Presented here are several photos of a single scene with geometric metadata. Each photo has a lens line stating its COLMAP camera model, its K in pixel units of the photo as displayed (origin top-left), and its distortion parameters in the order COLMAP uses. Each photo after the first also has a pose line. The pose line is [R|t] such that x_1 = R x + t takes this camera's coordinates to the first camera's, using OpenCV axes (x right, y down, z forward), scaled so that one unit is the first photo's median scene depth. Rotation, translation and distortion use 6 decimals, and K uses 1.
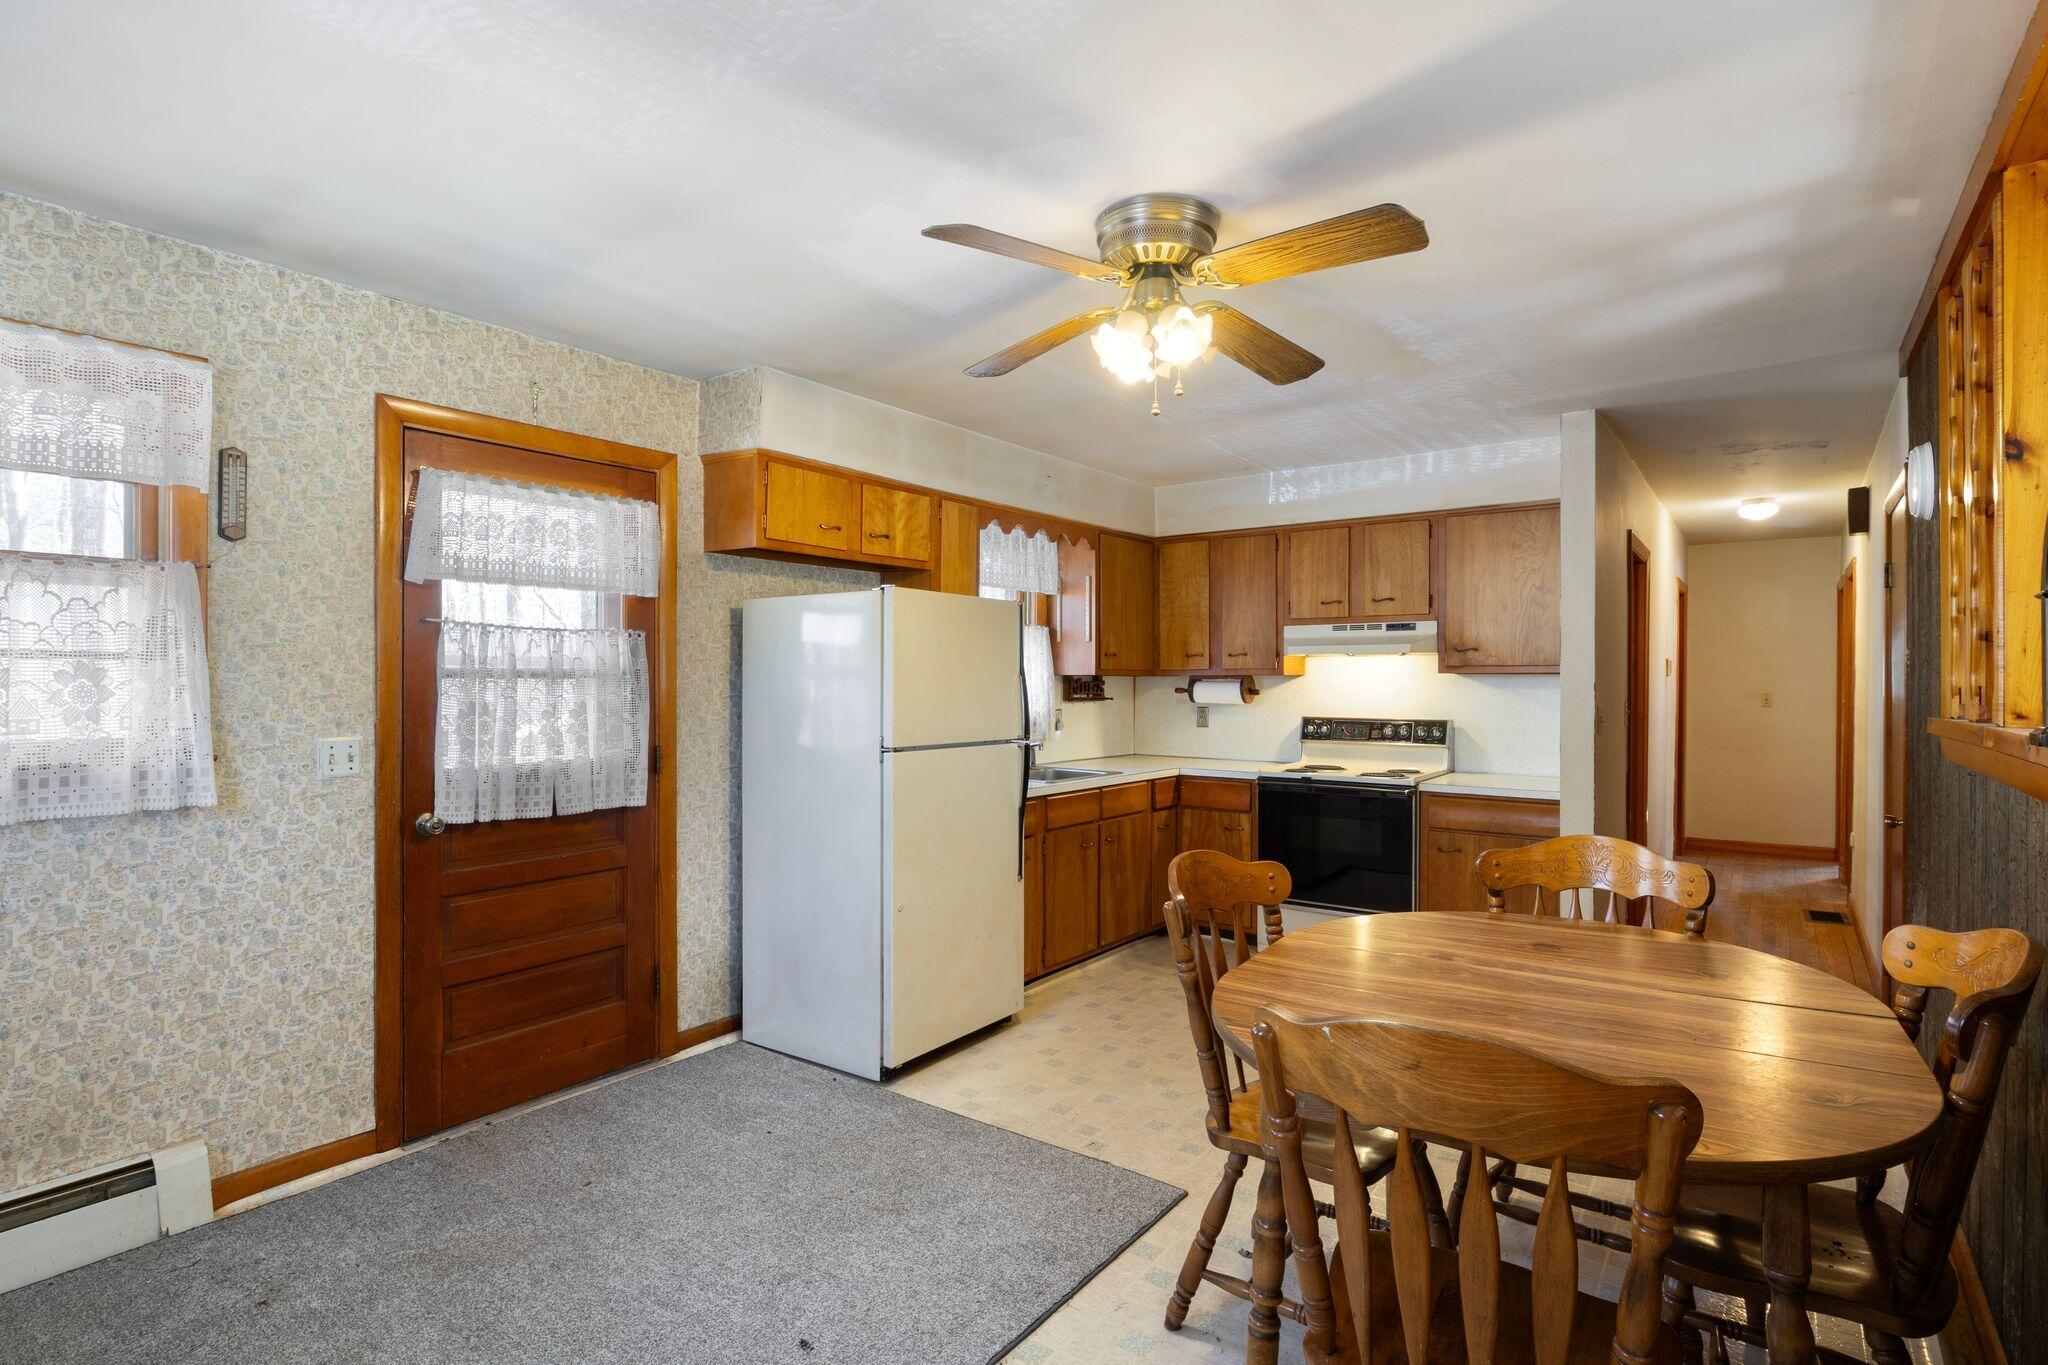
lens RADIAL K [[1036.2, 0, 1024.0], [0, 1036.2, 682.5], [0, 0, 1]] dist [-0.015566, 0.000689]
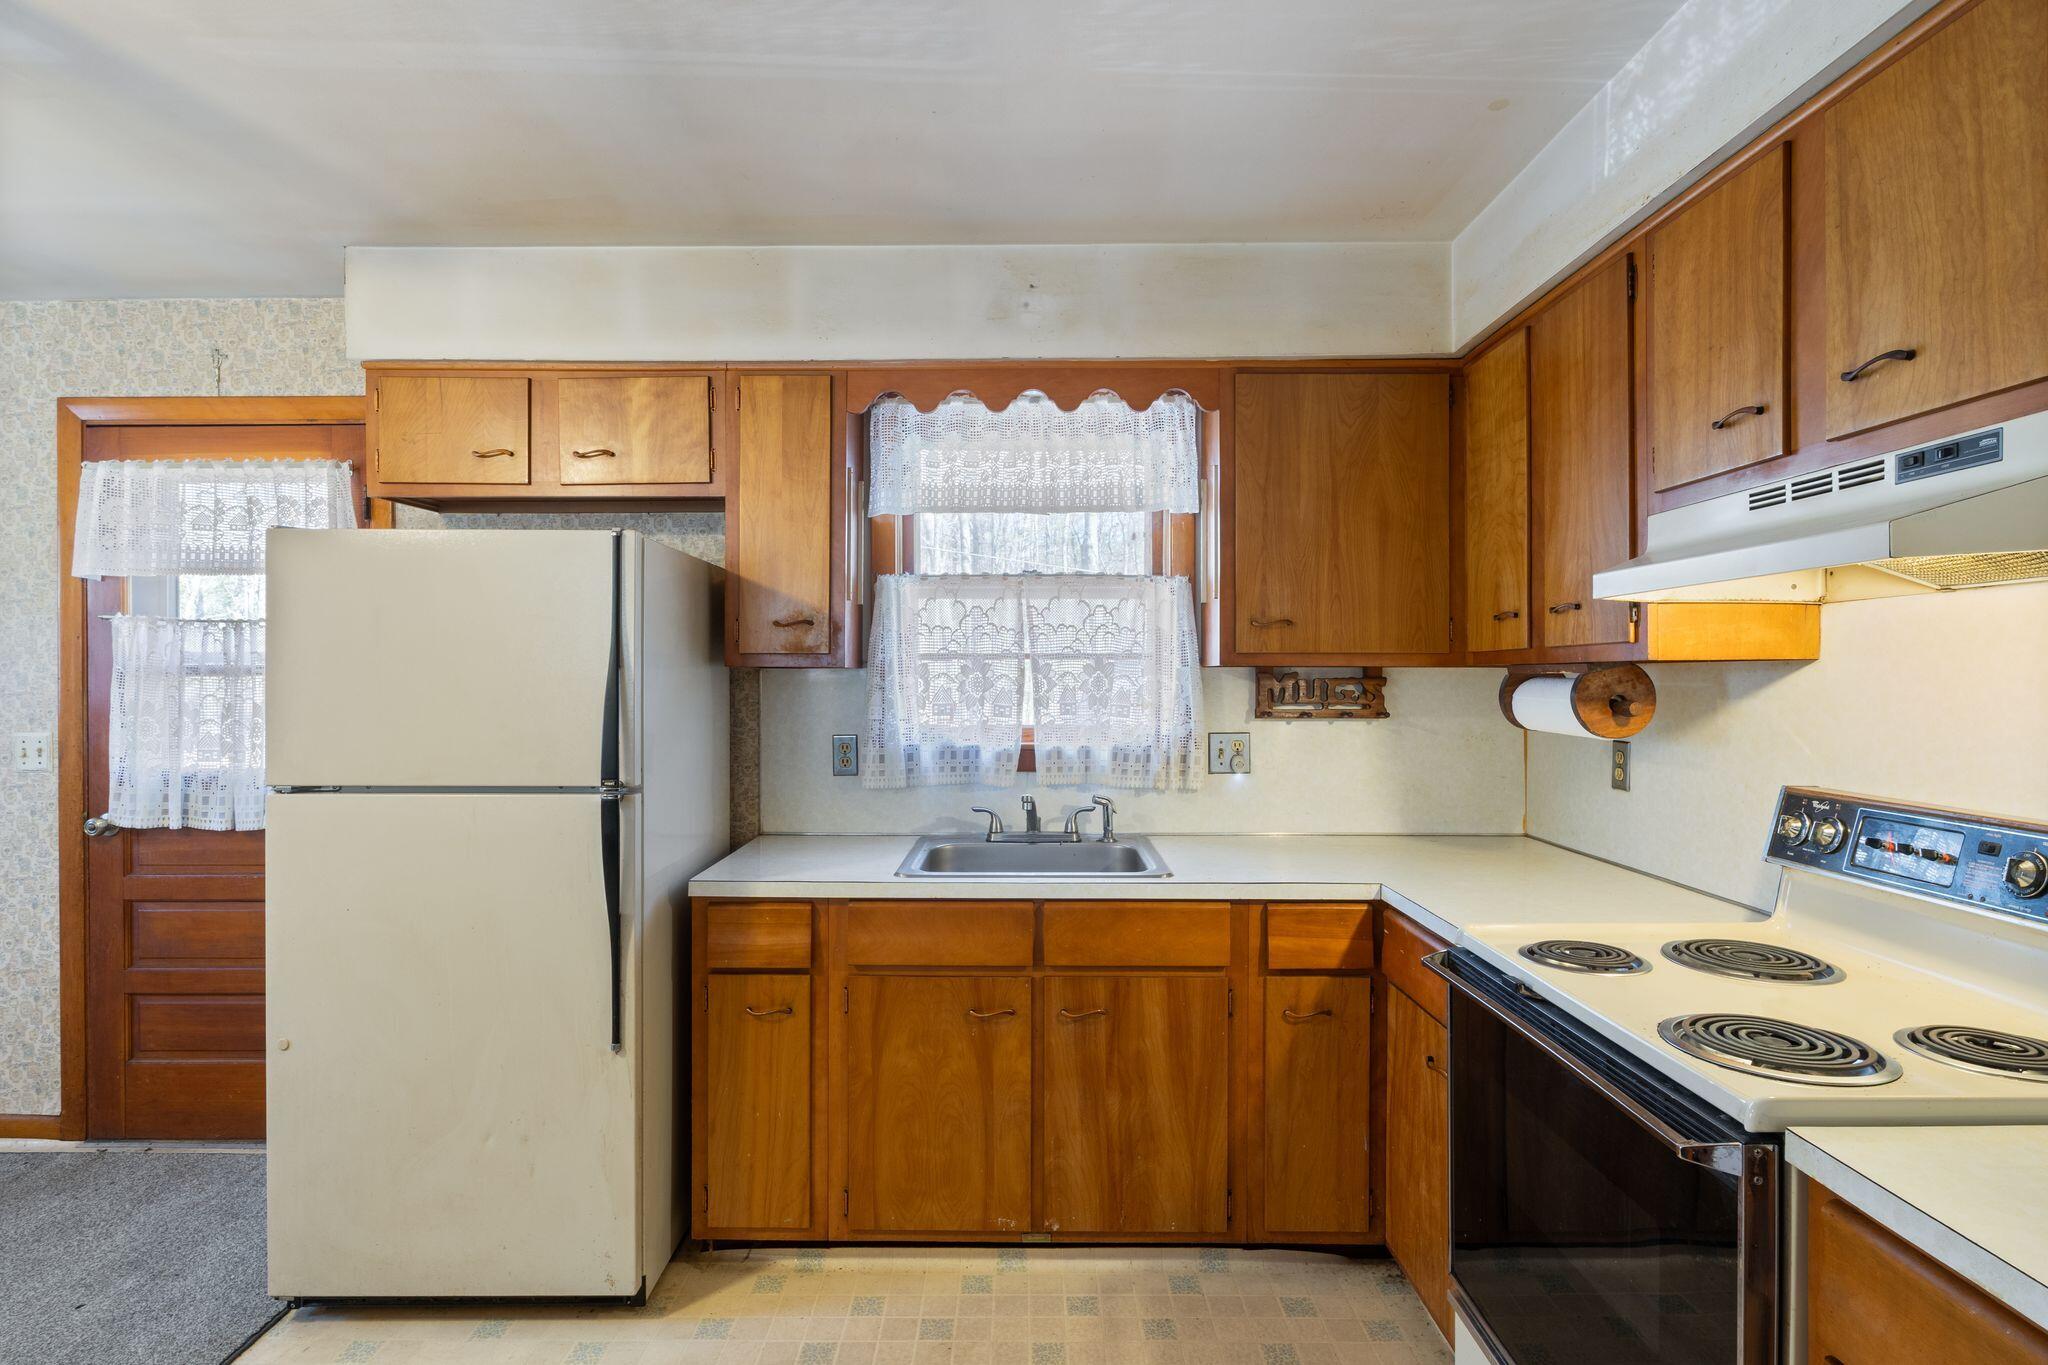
lens RADIAL K [[1036.2, 0, 1024.0], [0, 1036.2, 682.5], [0, 0, 1]] dist [-0.015566, 0.000689]
pose [[0.584193, 0.002123, -0.811612, 0.650809], [-0.000368, 0.999997, 0.002351, -0.000797], [0.811615, -0.001074, 0.584192, 1.019105]]
